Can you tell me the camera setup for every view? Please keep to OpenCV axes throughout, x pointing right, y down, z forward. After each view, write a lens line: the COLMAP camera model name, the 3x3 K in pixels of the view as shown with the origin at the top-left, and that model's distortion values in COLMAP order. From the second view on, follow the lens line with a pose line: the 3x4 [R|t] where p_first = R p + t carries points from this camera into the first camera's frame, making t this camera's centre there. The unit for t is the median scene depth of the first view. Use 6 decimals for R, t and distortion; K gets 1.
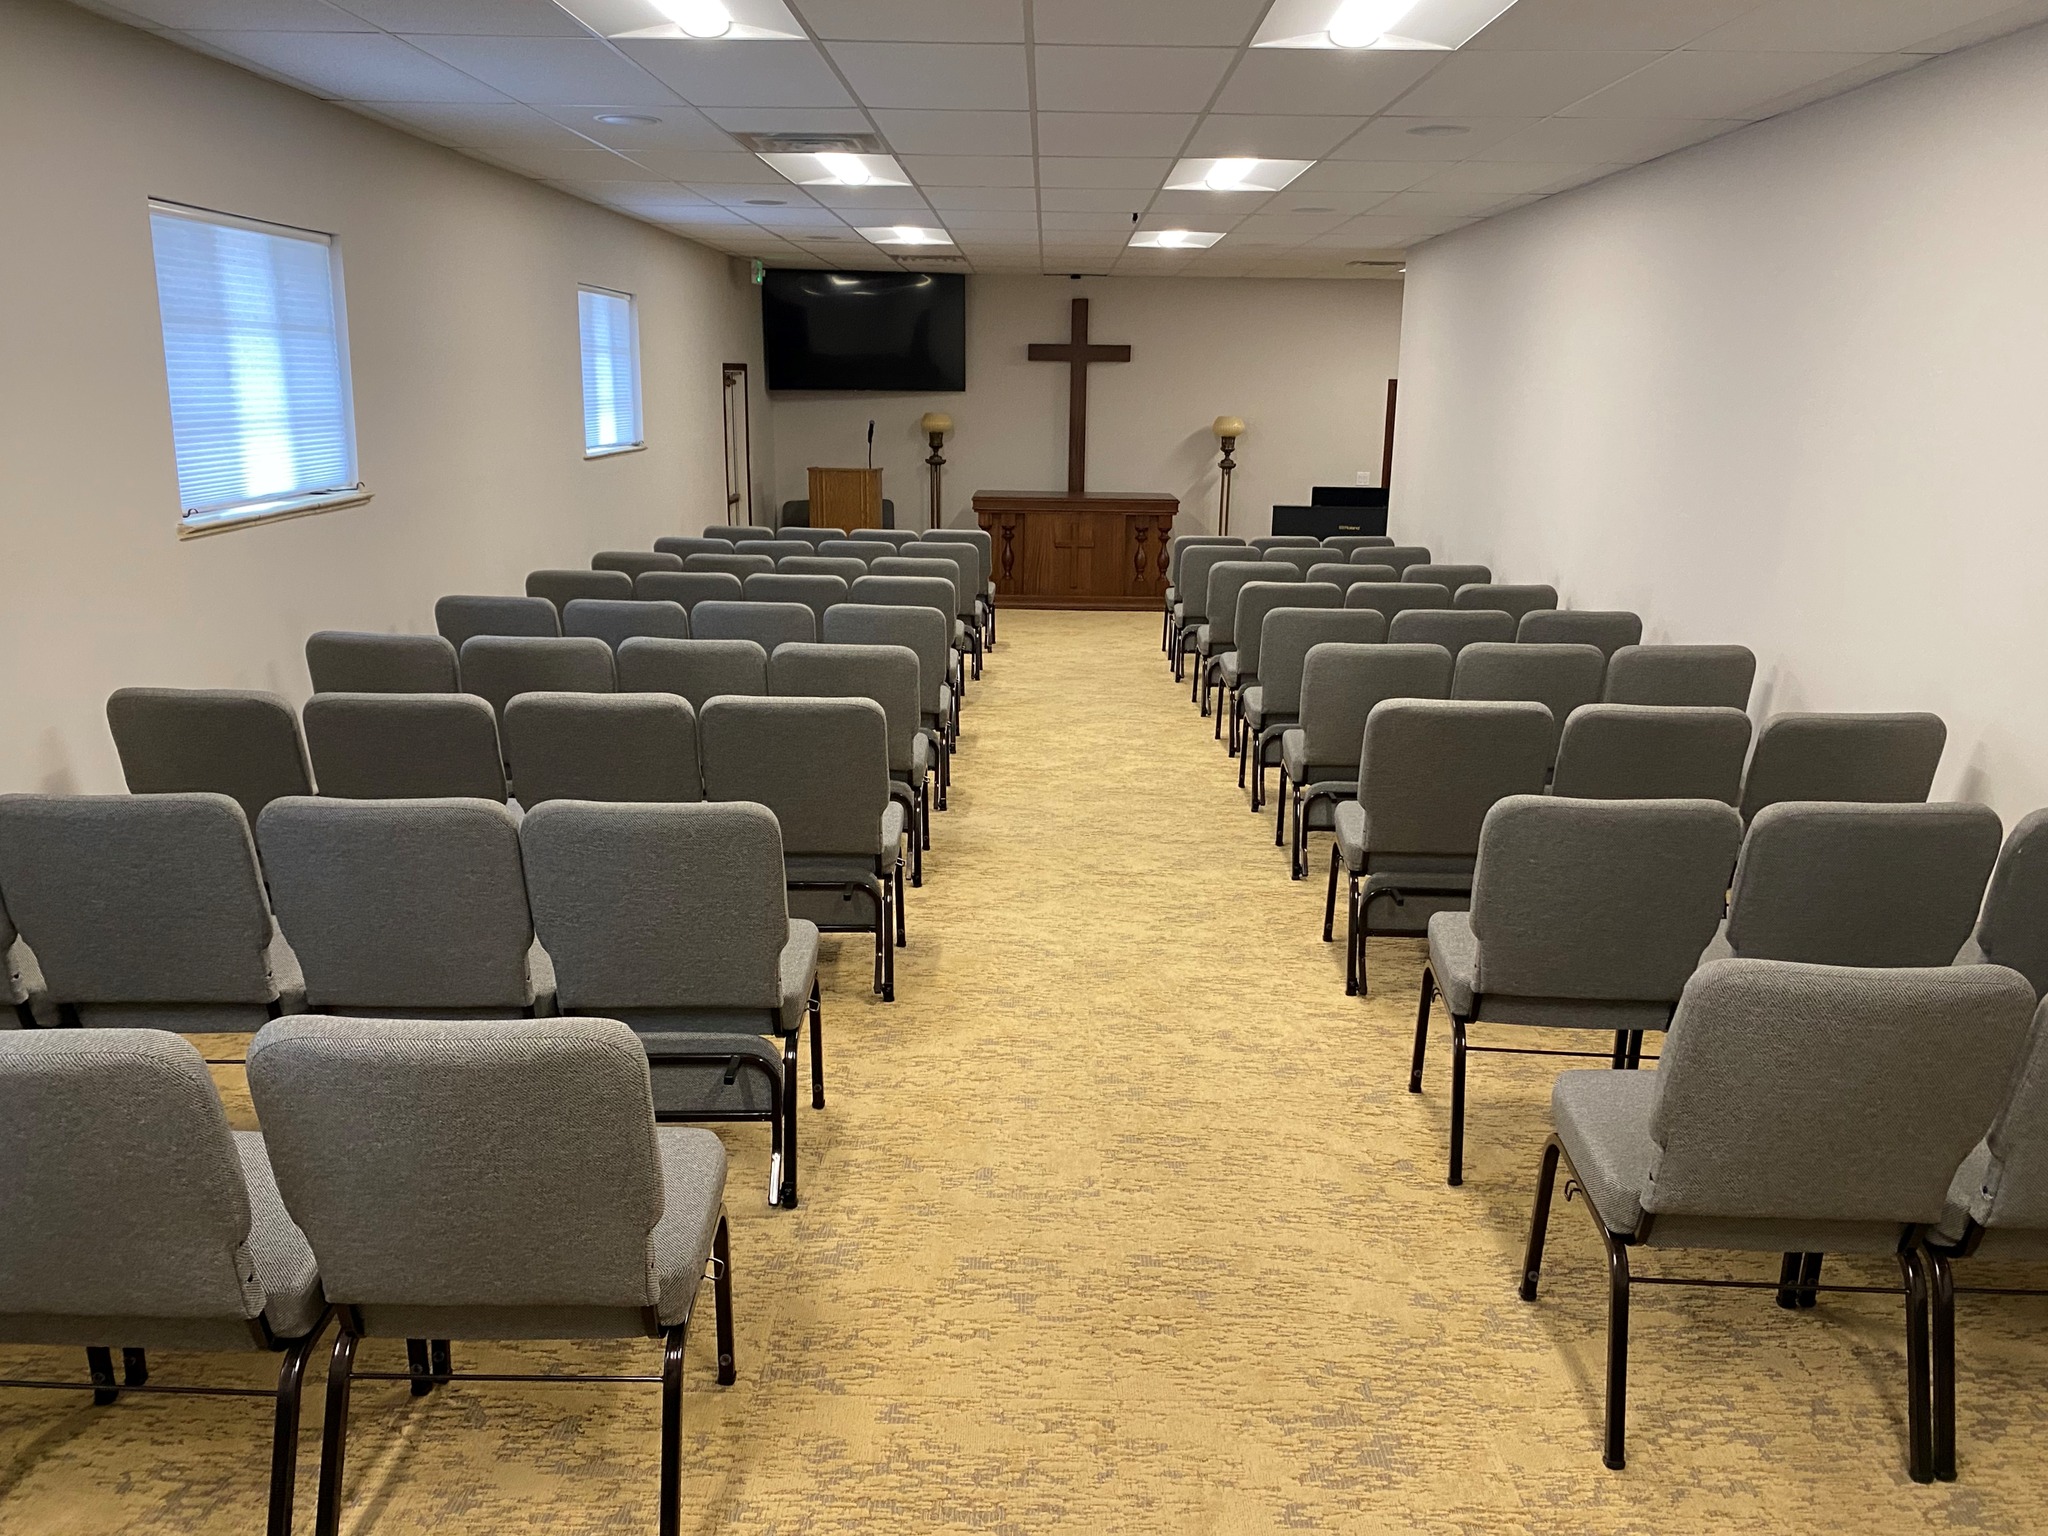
lens RADIAL K [[1557.0, 0, 1030.6], [0, 1557.0, 774.5], [0, 0, 1]] dist [0.047886, -0.046133]
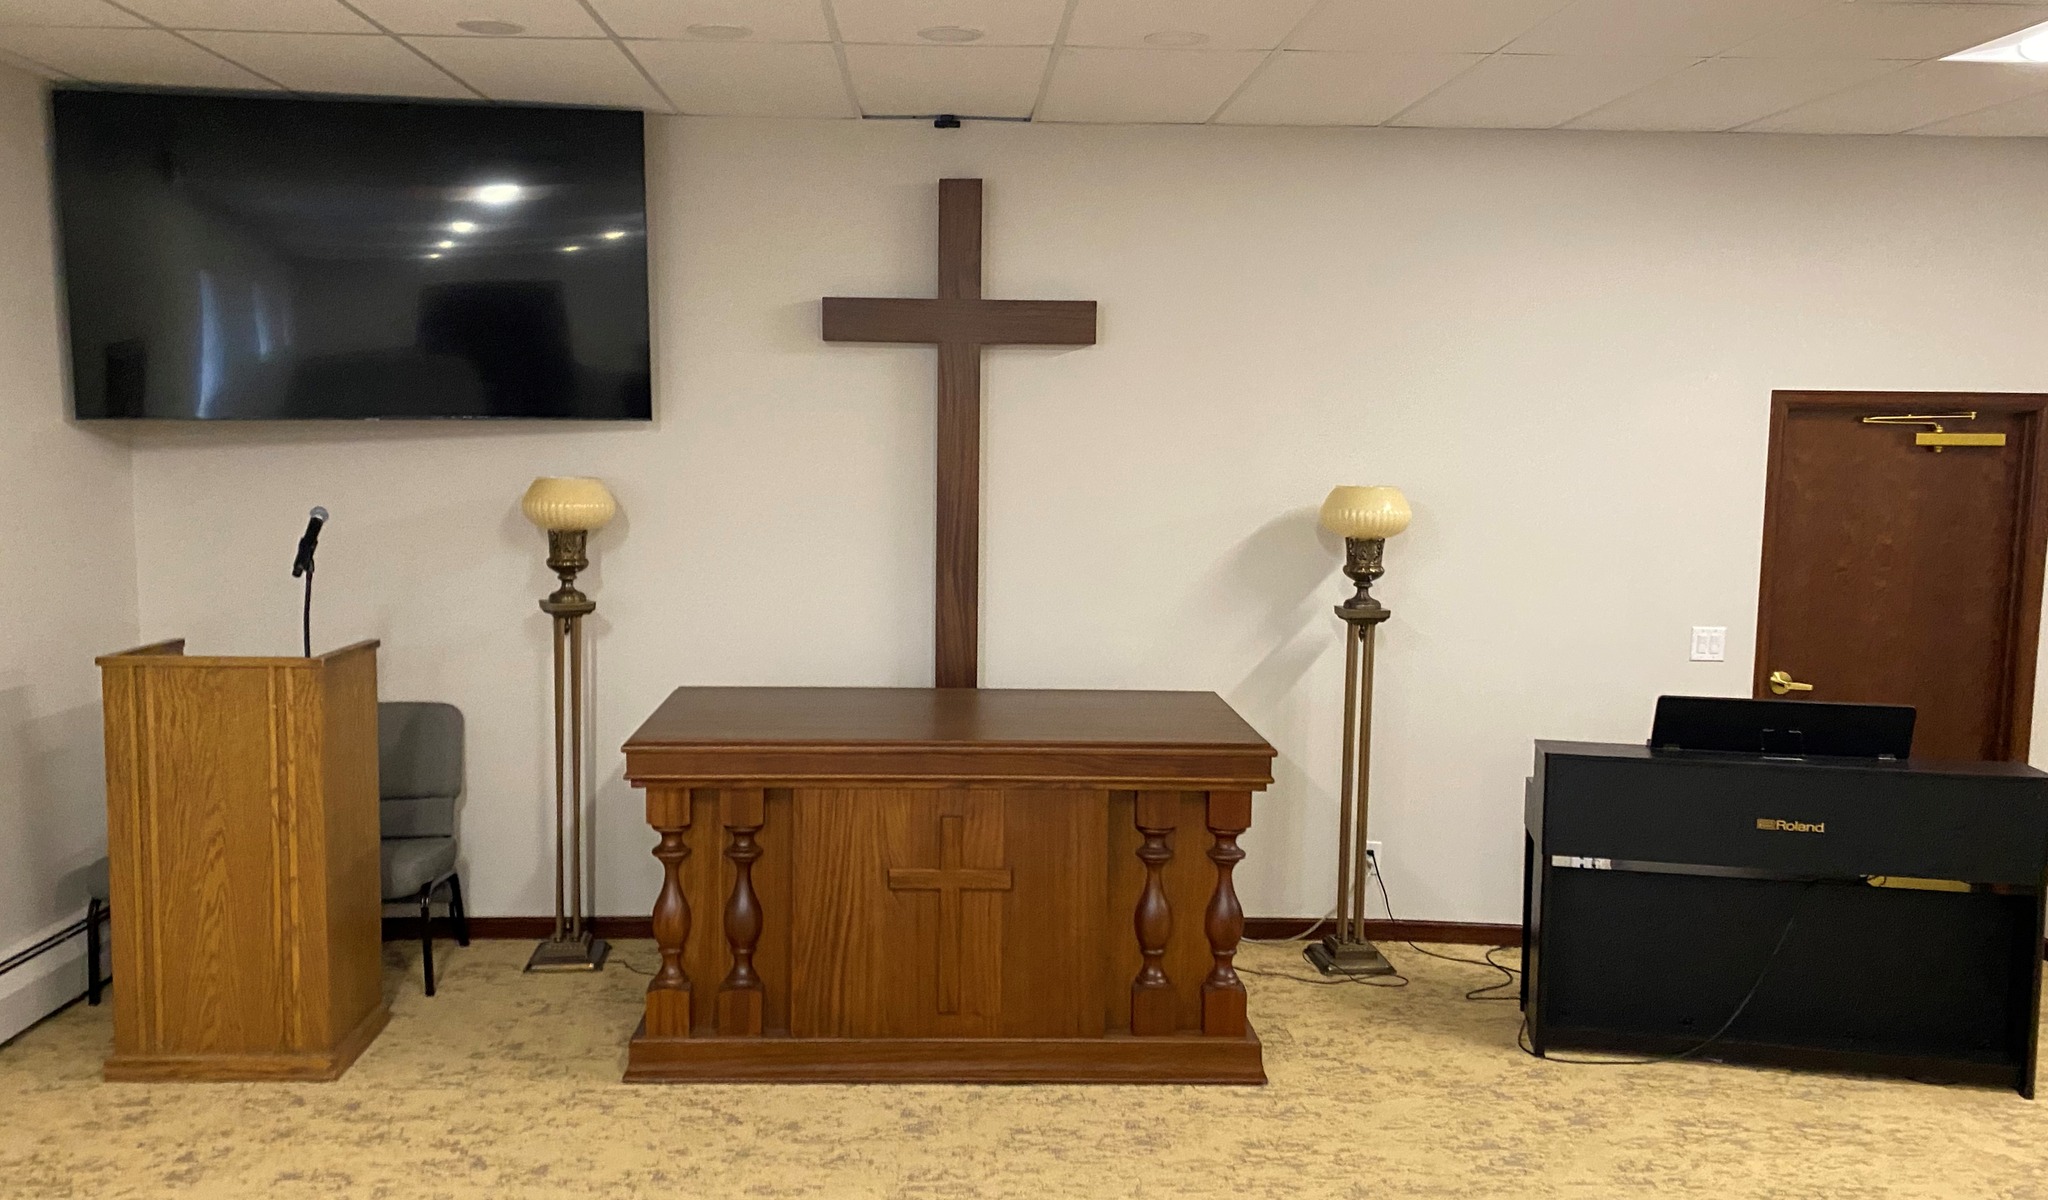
lens RADIAL K [[1791.4, 0, 1022.0], [0, 1791.4, 597.4], [0, 0, 1]] dist [0.002828, 0.001267]
pose [[0.998097, -0.006092, 0.061359, 0.019524], [0.014988, 0.989233, -0.145583, -0.142321], [-0.059812, 0.146225, 0.987441, 0.588481]]
